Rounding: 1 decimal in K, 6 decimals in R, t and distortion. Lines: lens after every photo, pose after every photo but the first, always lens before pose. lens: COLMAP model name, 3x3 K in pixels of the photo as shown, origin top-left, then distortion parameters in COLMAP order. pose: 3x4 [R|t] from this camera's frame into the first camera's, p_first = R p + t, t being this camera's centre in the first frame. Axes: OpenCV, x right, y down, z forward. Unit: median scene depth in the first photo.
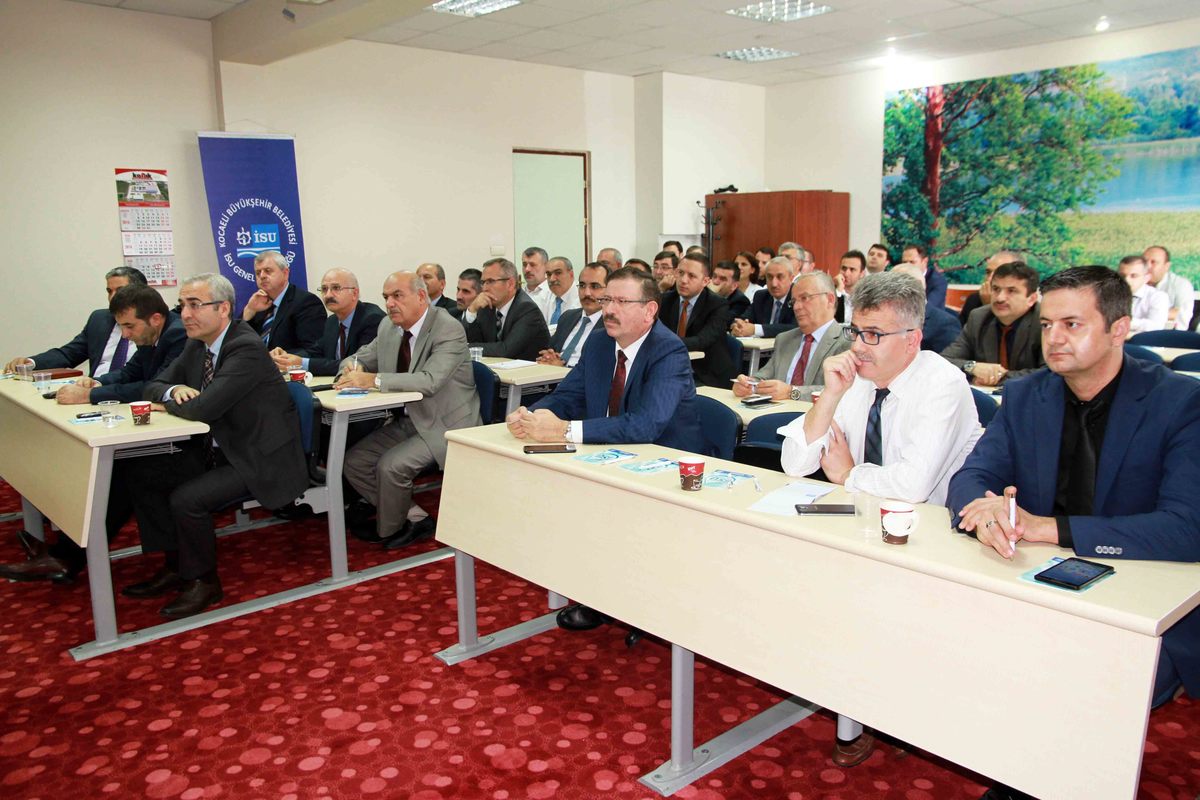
lens RADIAL K [[931.6, 0, 598.2], [0, 931.6, 442.4], [0, 0, 1]] dist [-0.087422, 0.076792]
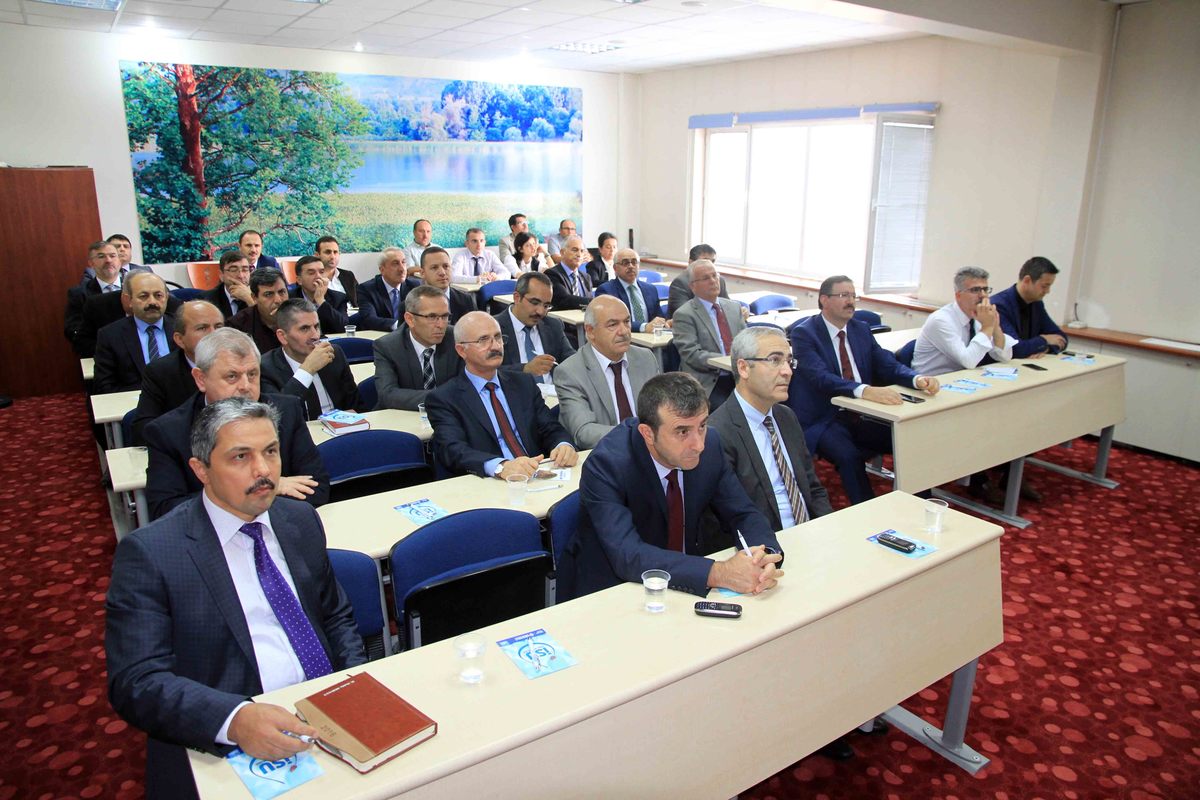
lens RADIAL K [[825.5, 0, 604.5], [0, 825.5, 398.9], [0, 0, 1]] dist [-0.029451, -0.000615]
pose [[0.119487, -0.257973, 0.958735, -0.540542], [0.196314, 0.952727, 0.231890, -0.163121], [-0.973234, 0.160505, 0.164482, 0.478086]]
